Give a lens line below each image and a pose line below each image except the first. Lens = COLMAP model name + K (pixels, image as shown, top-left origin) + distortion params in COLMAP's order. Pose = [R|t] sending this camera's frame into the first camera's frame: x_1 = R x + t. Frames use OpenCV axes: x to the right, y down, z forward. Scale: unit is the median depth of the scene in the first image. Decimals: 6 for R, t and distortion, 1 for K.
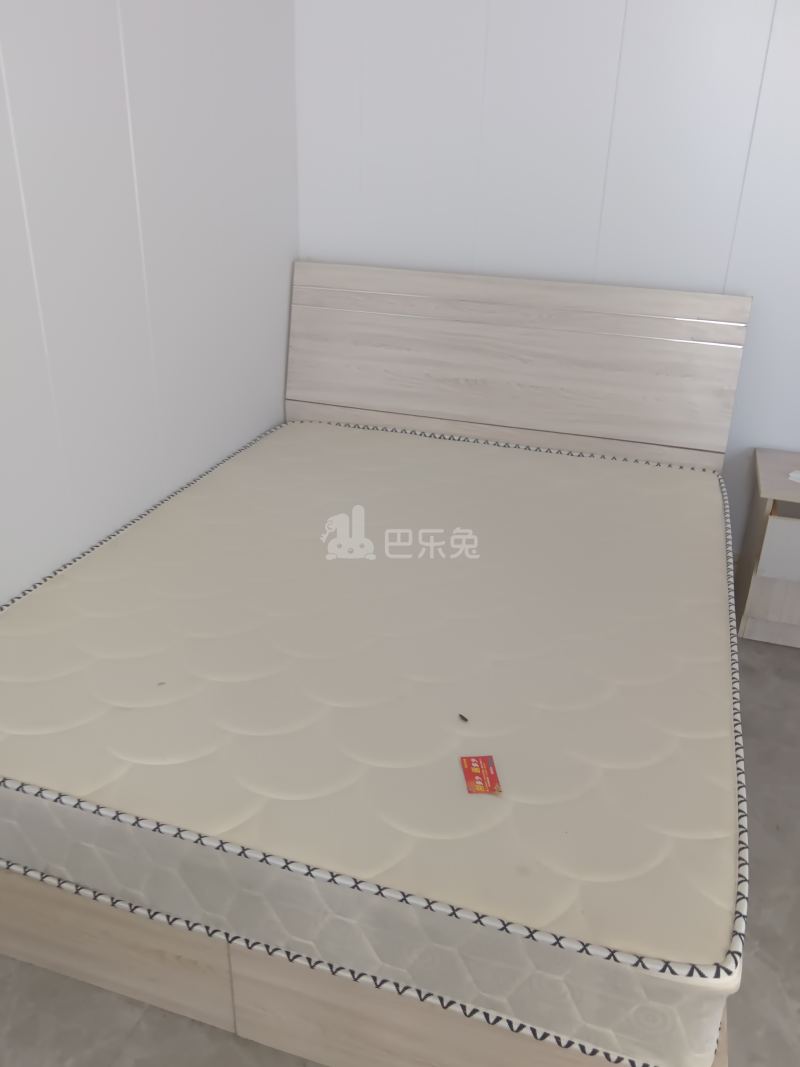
lens RADIAL K [[851.7, 0, 388.8], [0, 851.7, 530.2], [0, 0, 1]] dist [0.014085, -0.040915]
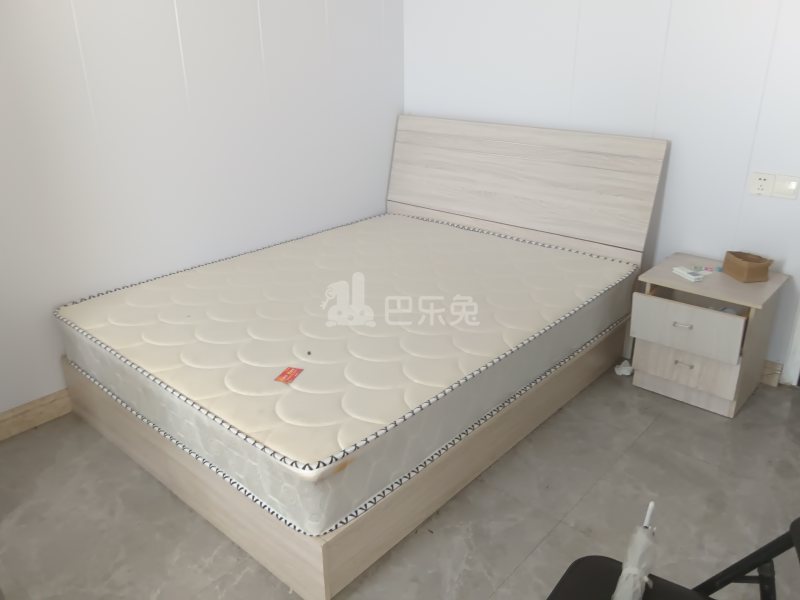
lens RADIAL K [[638.6, 0, 406.6], [0, 638.6, 305.9], [0, 0, 1]] dist [0.014085, -0.040915]
pose [[0.915342, 0.123381, -0.383309, 0.421583], [-0.140881, 0.989867, -0.017802, 0.063831], [0.377228, 0.070296, 0.923449, -0.090342]]
